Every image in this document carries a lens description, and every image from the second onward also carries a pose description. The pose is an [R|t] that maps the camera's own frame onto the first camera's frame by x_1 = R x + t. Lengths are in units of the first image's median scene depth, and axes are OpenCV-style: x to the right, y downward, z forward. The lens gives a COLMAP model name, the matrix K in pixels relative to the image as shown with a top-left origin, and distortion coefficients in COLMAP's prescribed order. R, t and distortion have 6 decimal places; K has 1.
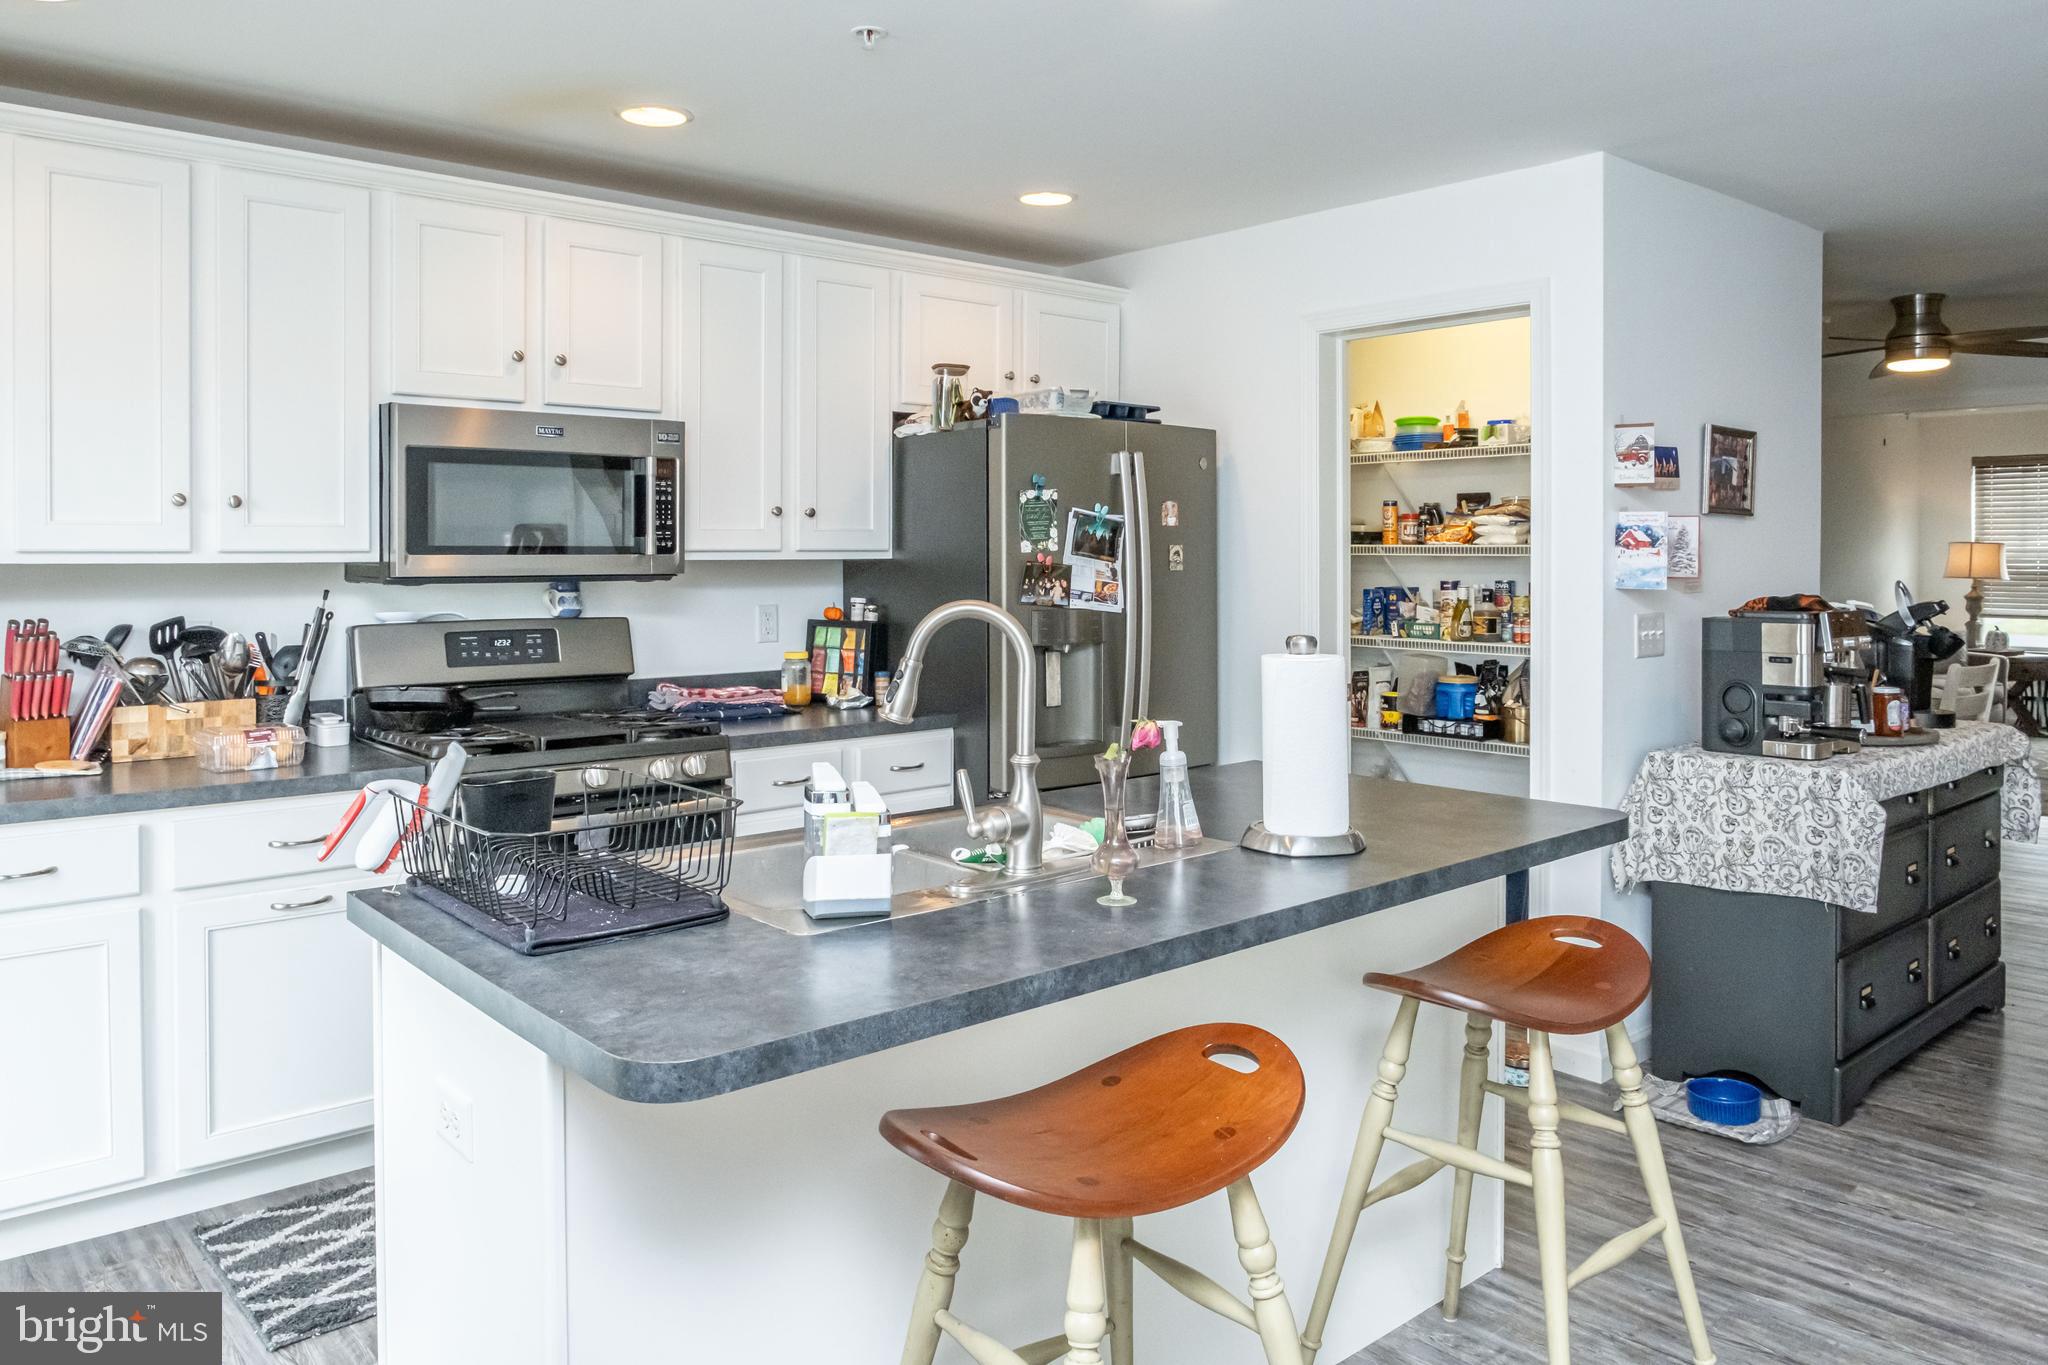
lens RADIAL K [[1400.0, 0, 1027.9], [0, 1400.0, 576.5], [0, 0, 1]] dist [-0.015455, 0.000428]
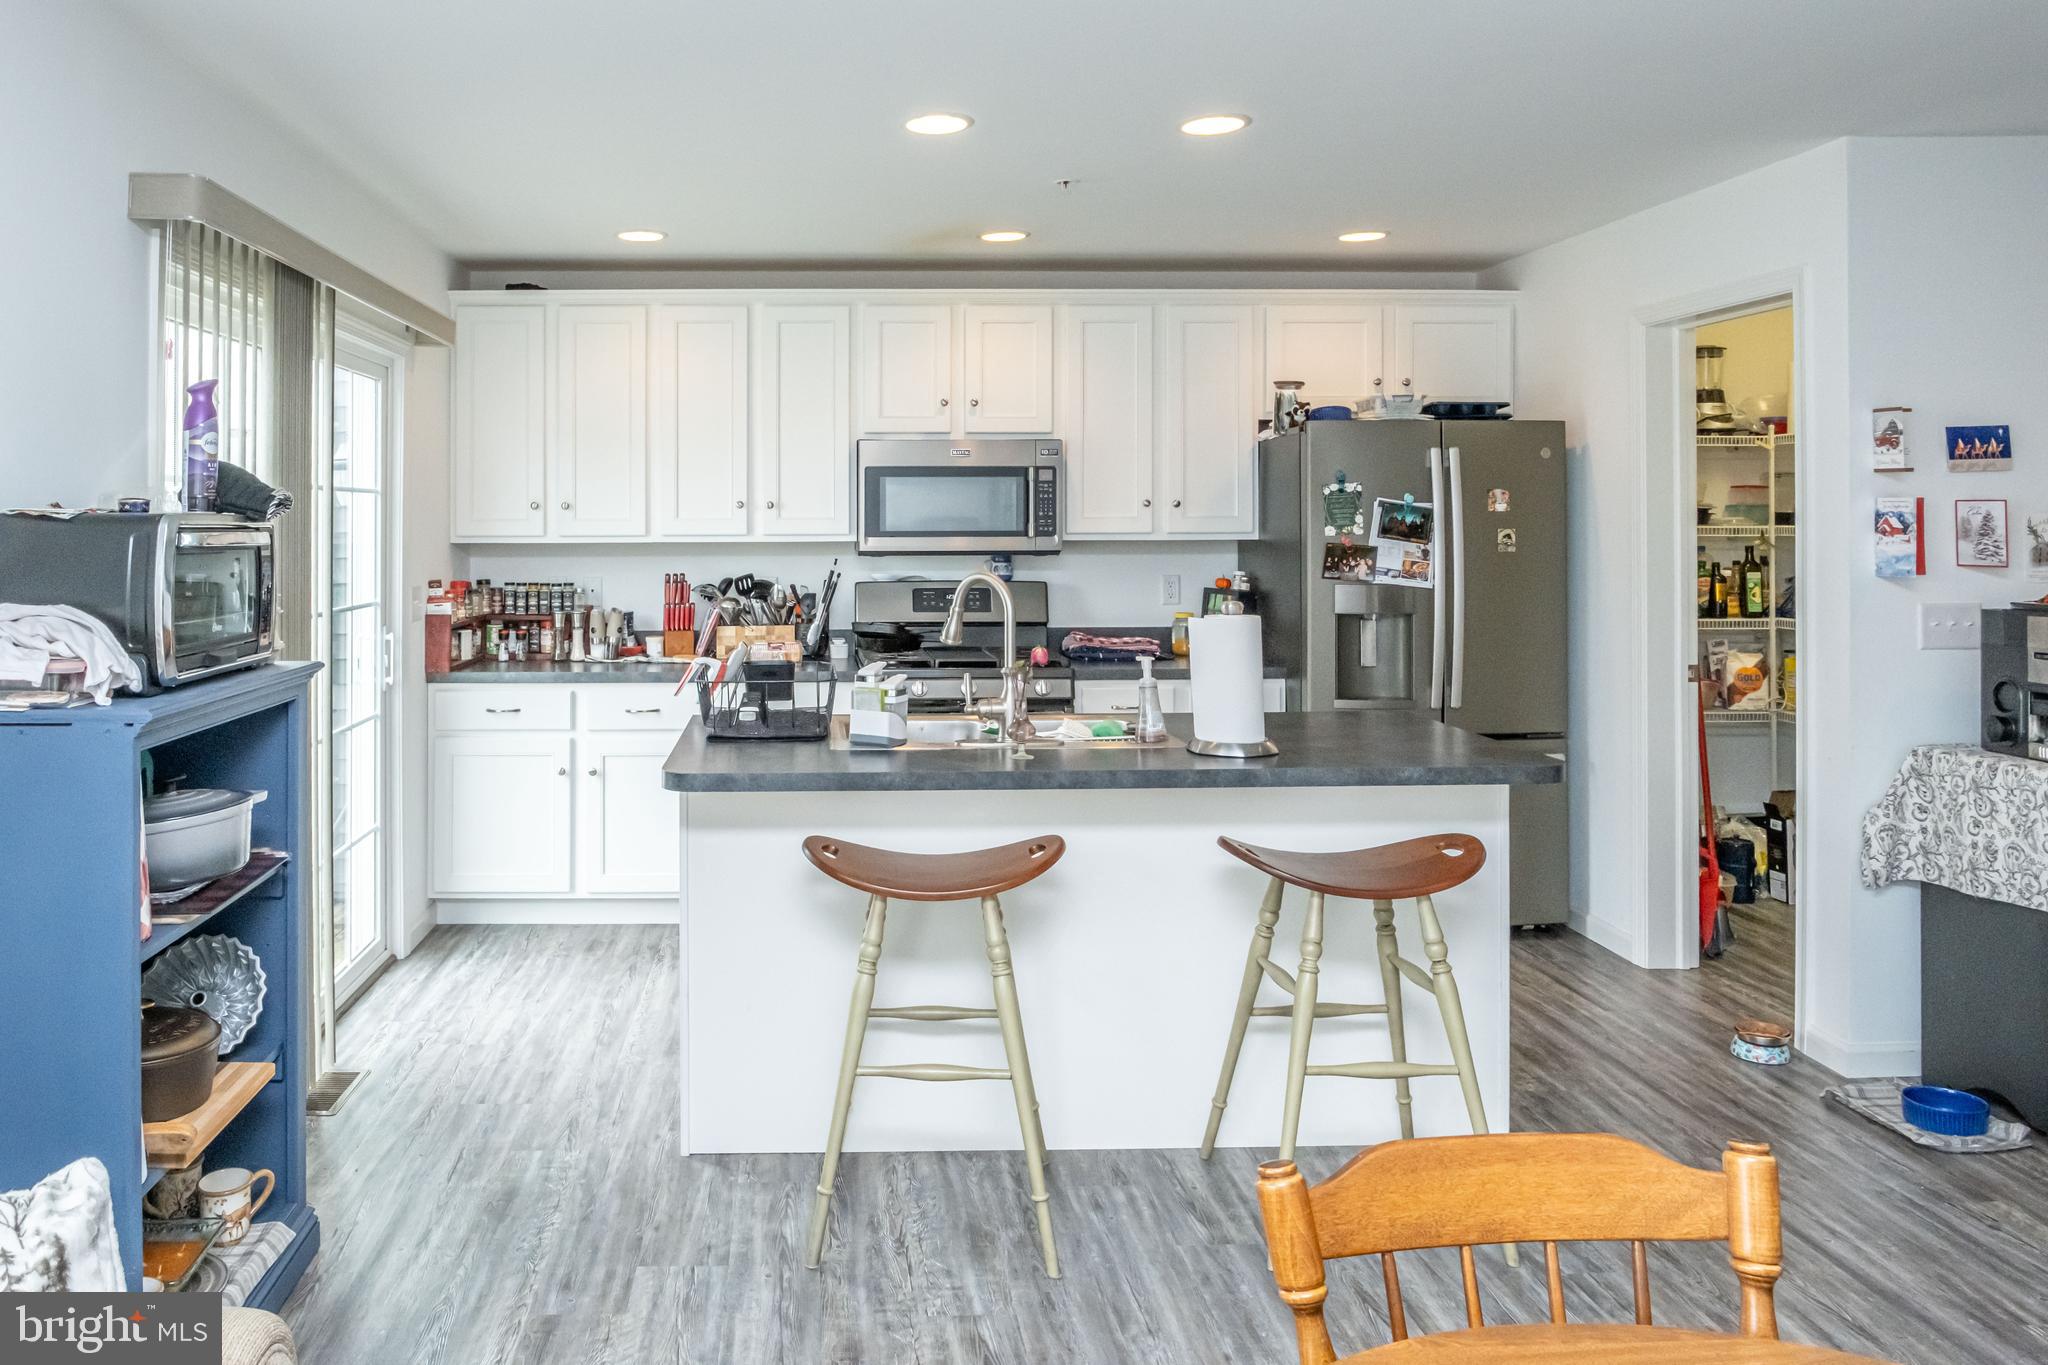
lens RADIAL K [[1468.9, 0, 991.6], [0, 1468.9, 545.1], [0, 0, 1]] dist [-0.000498, -0.009129]
pose [[0.804541, 0.008729, -0.593832, 0.553535], [-0.009579, 0.999953, 0.001721, -0.009186], [0.593819, 0.004304, 0.804587, -0.202771]]
